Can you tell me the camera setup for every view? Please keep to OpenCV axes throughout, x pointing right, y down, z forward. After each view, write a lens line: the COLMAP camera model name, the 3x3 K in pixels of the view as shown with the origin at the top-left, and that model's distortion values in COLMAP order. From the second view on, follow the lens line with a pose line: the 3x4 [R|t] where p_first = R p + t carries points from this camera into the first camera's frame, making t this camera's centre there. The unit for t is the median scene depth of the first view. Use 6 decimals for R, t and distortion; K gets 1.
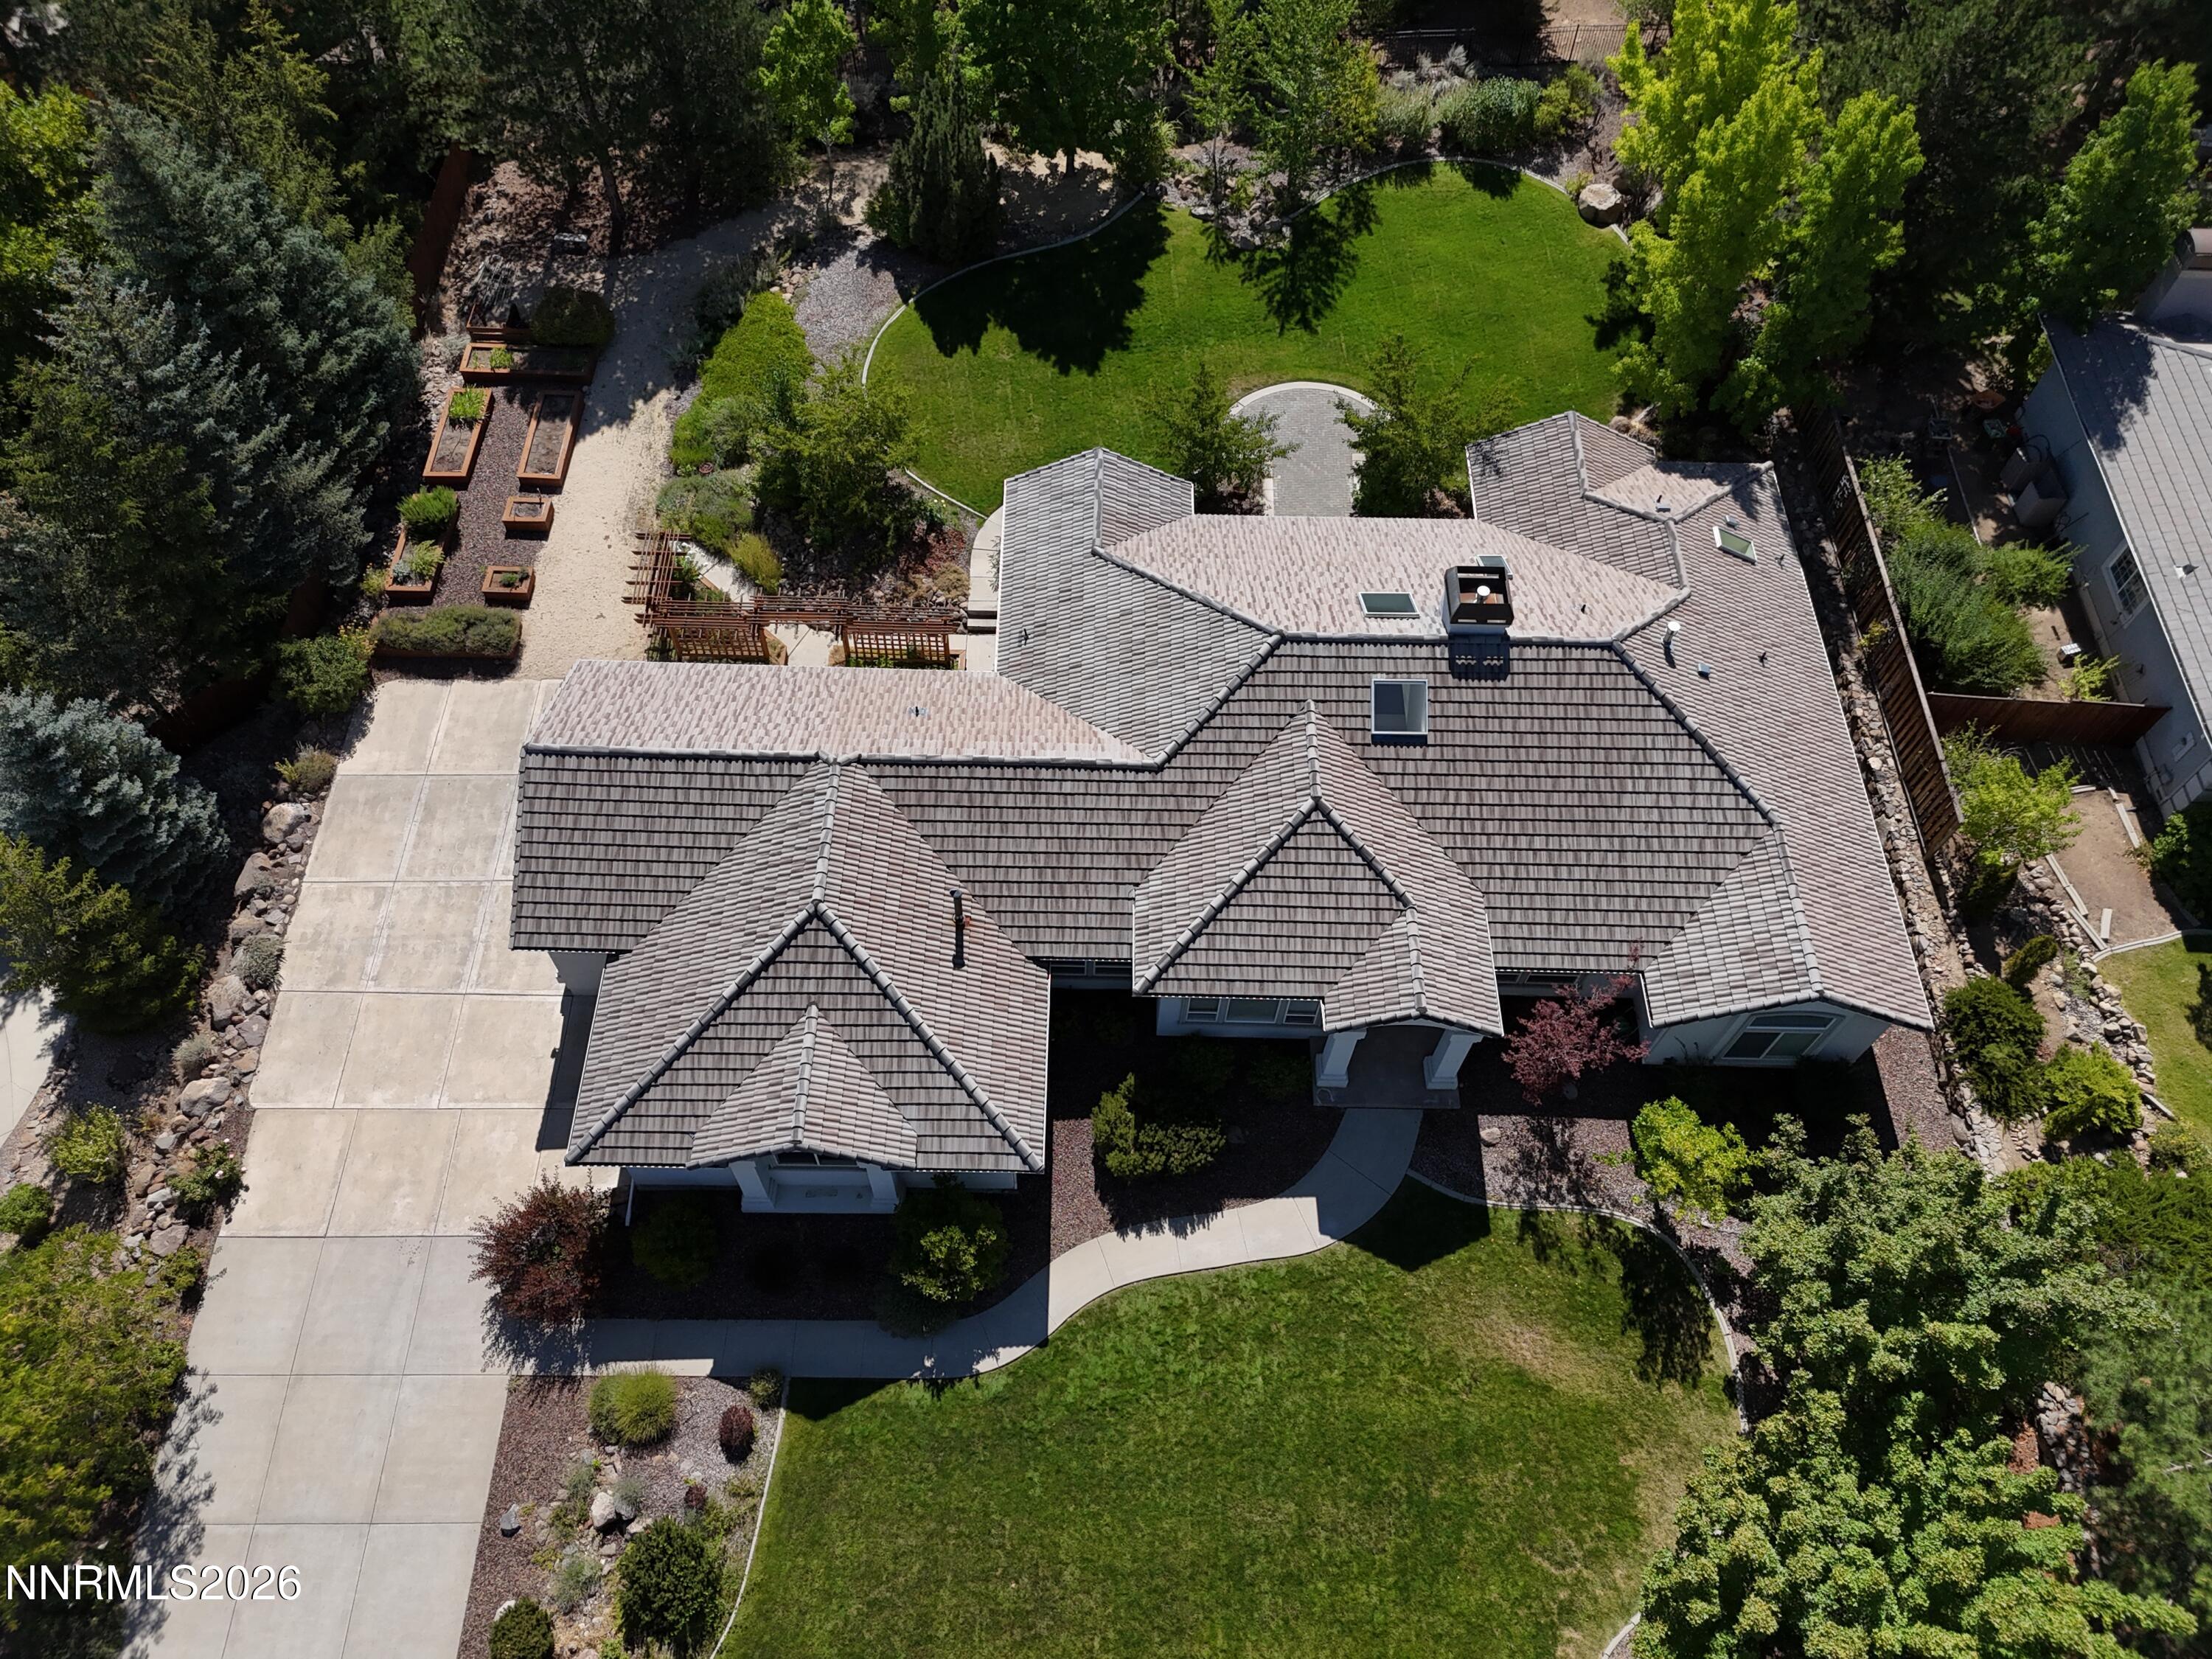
lens RADIAL K [[1602.8, 0, 1106.0], [0, 1602.8, 829.5], [0, 0, 1]] dist [0.089538, -0.119939]
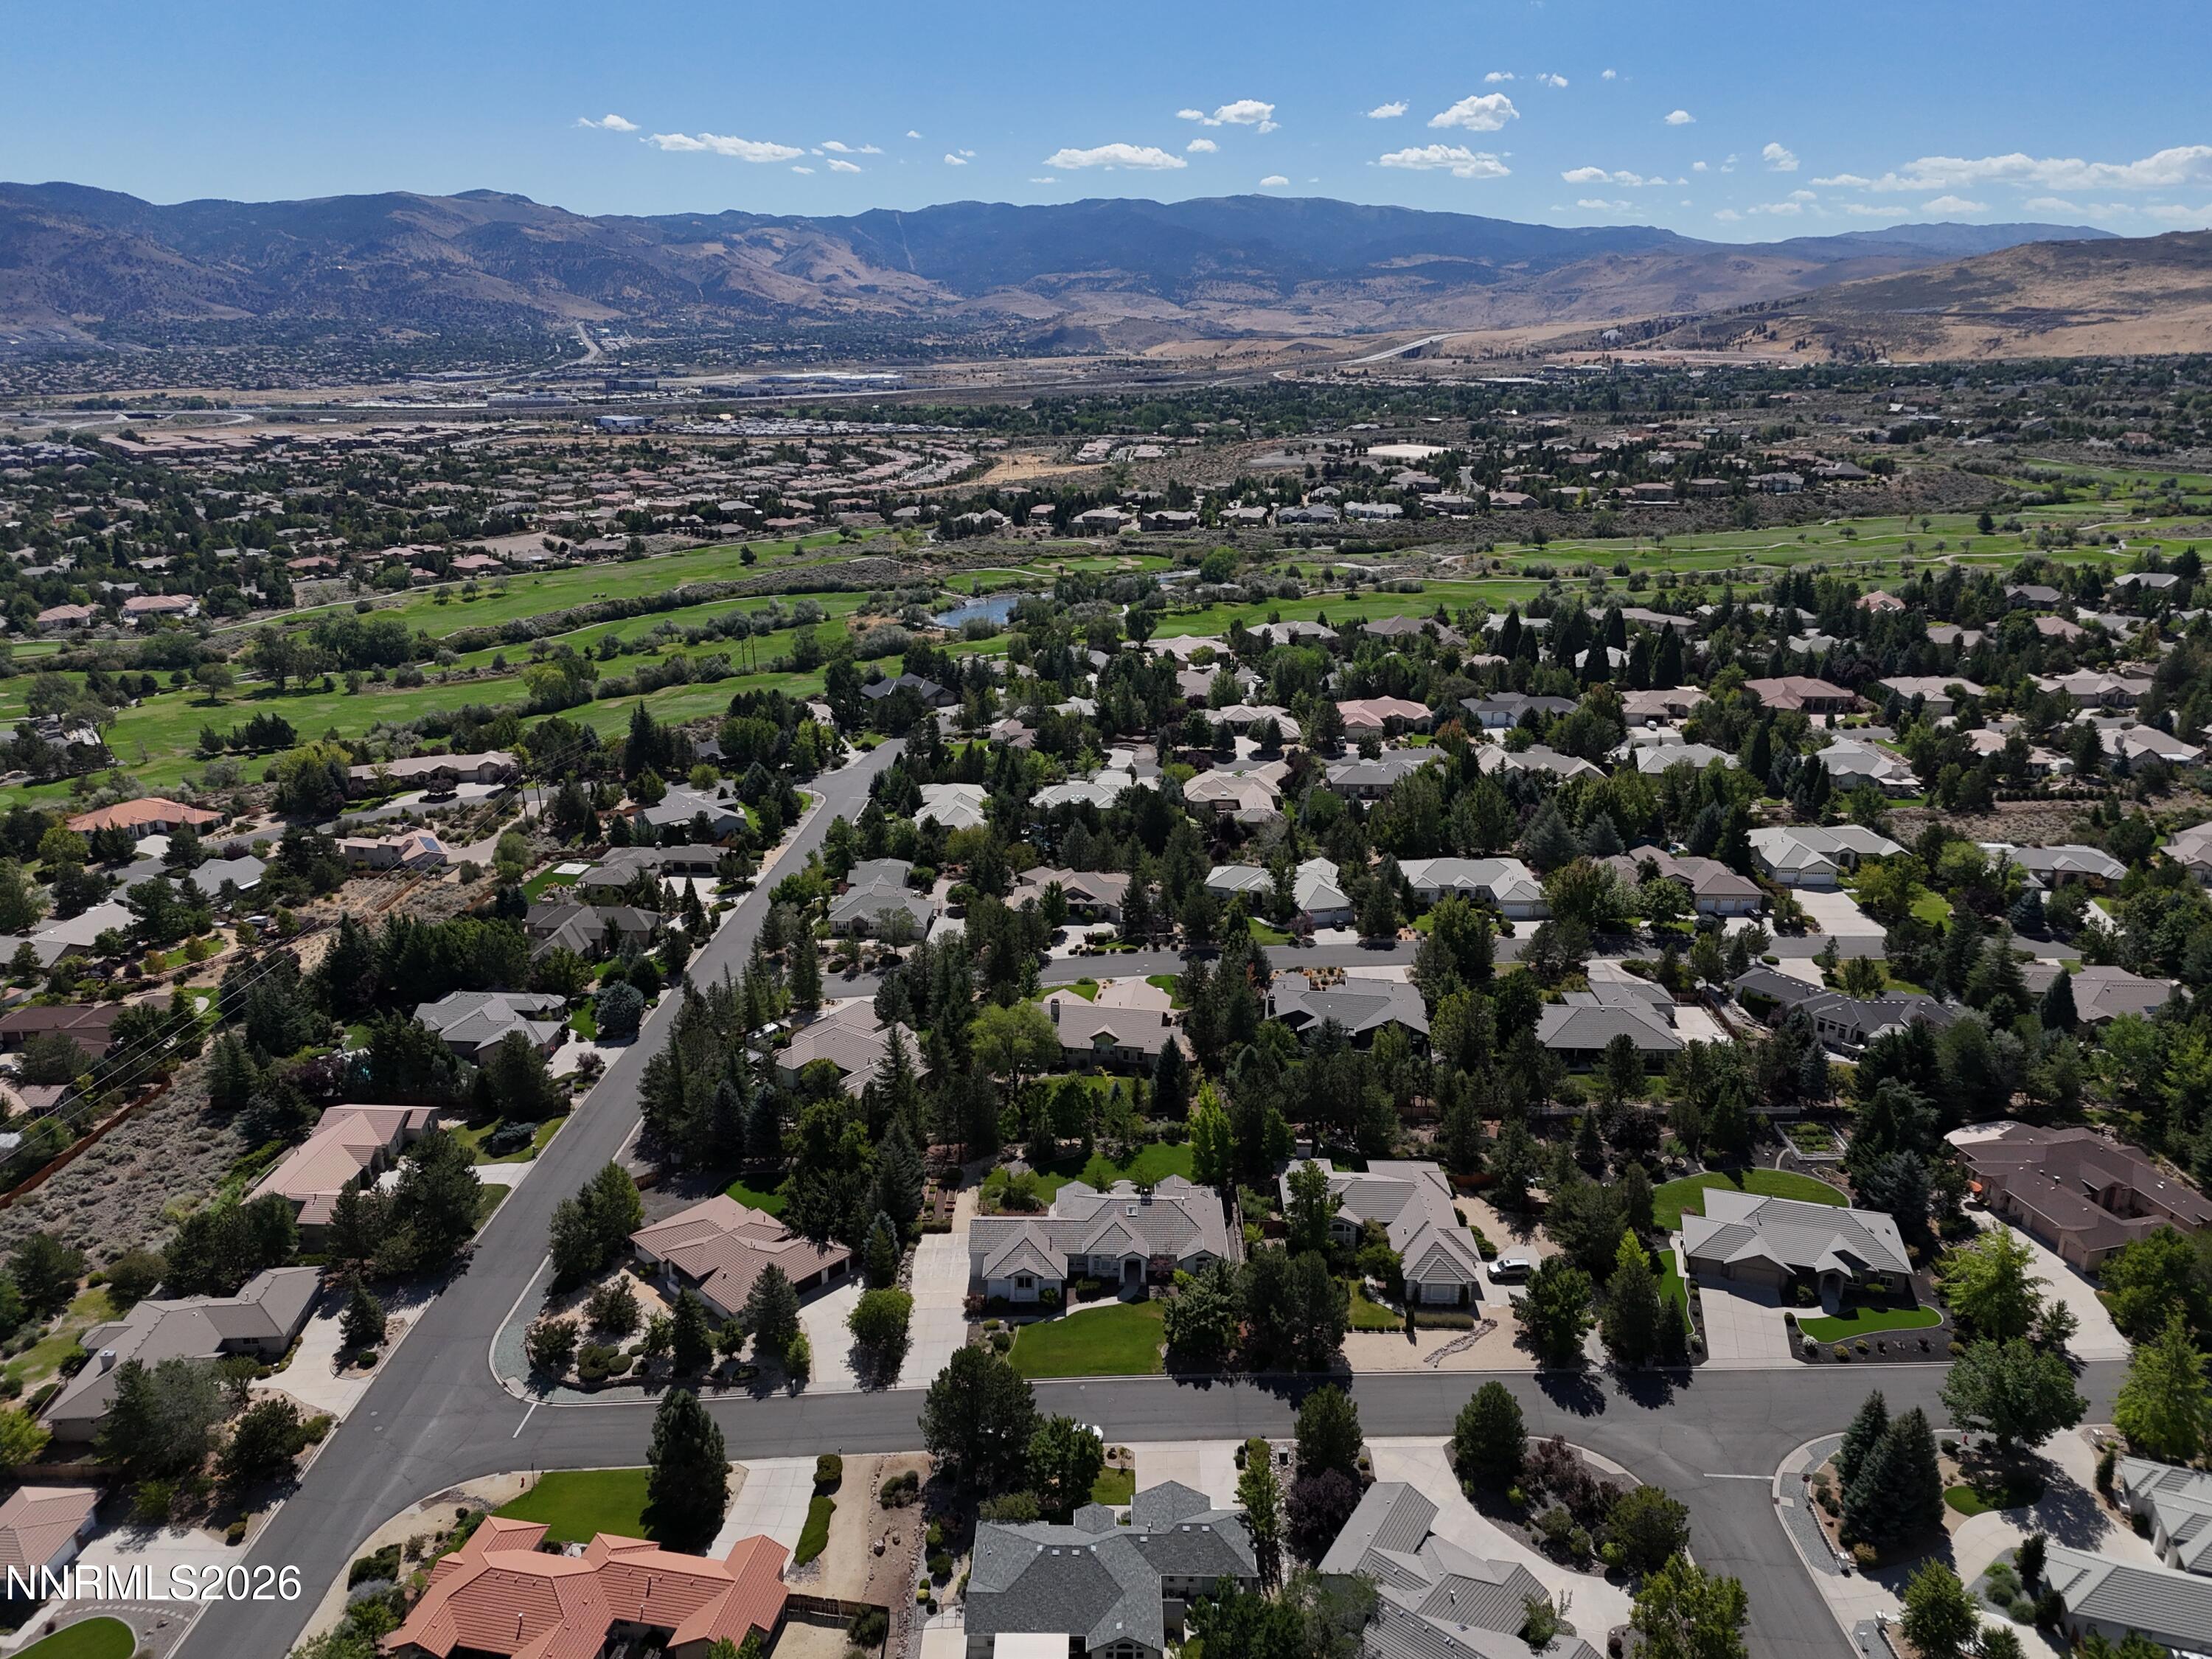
lens RADIAL K [[1613.3, 0, 1106.0], [0, 1613.3, 829.5], [0, 0, 1]] dist [0.013620, -0.000510]
pose [[0.999794, -0.018254, 0.008886, 0.061997], [0.019749, 0.773059, -0.634027, 2.020834], [0.004704, 0.634072, 0.773260, -3.419725]]
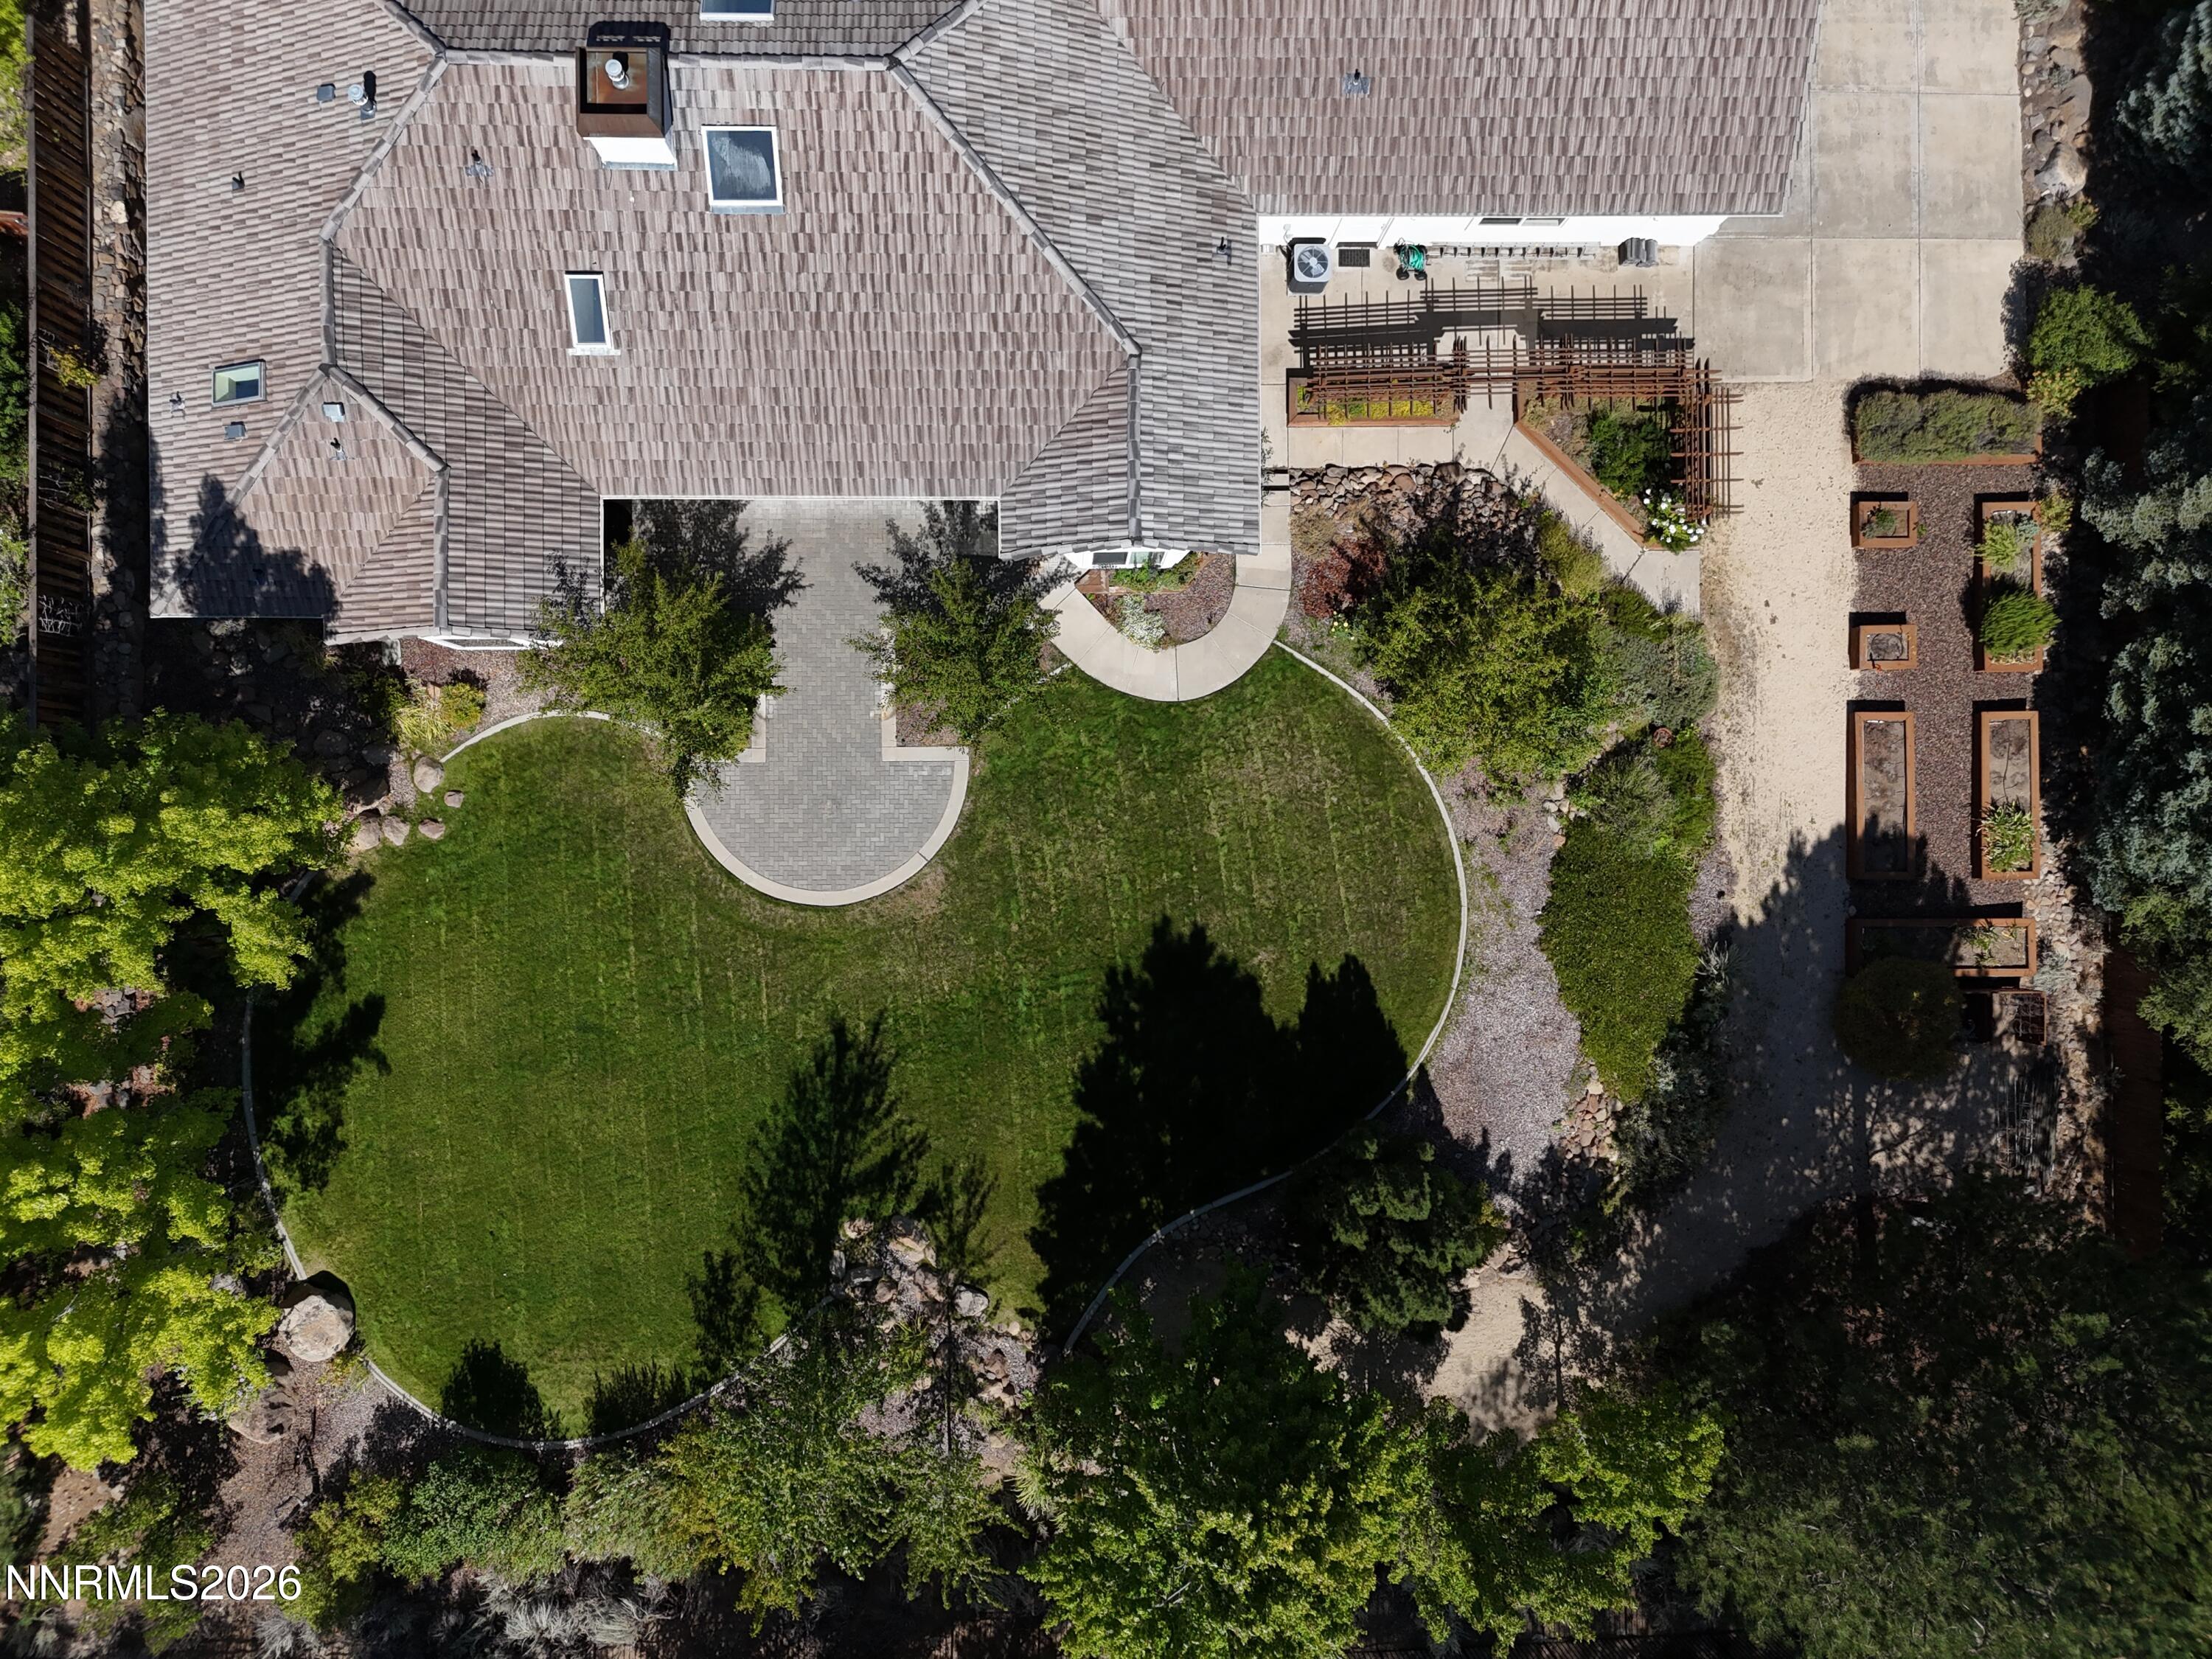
lens RADIAL K [[1613.3, 0, 1106.0], [0, 1613.3, 829.5], [0, 0, 1]] dist [0.013620, -0.000510]
pose [[-0.997990, 0.018412, -0.060645, 0.054079], [-0.048009, -0.844296, 0.533722, -0.711498], [-0.041375, 0.535560, 0.843483, 0.474011]]
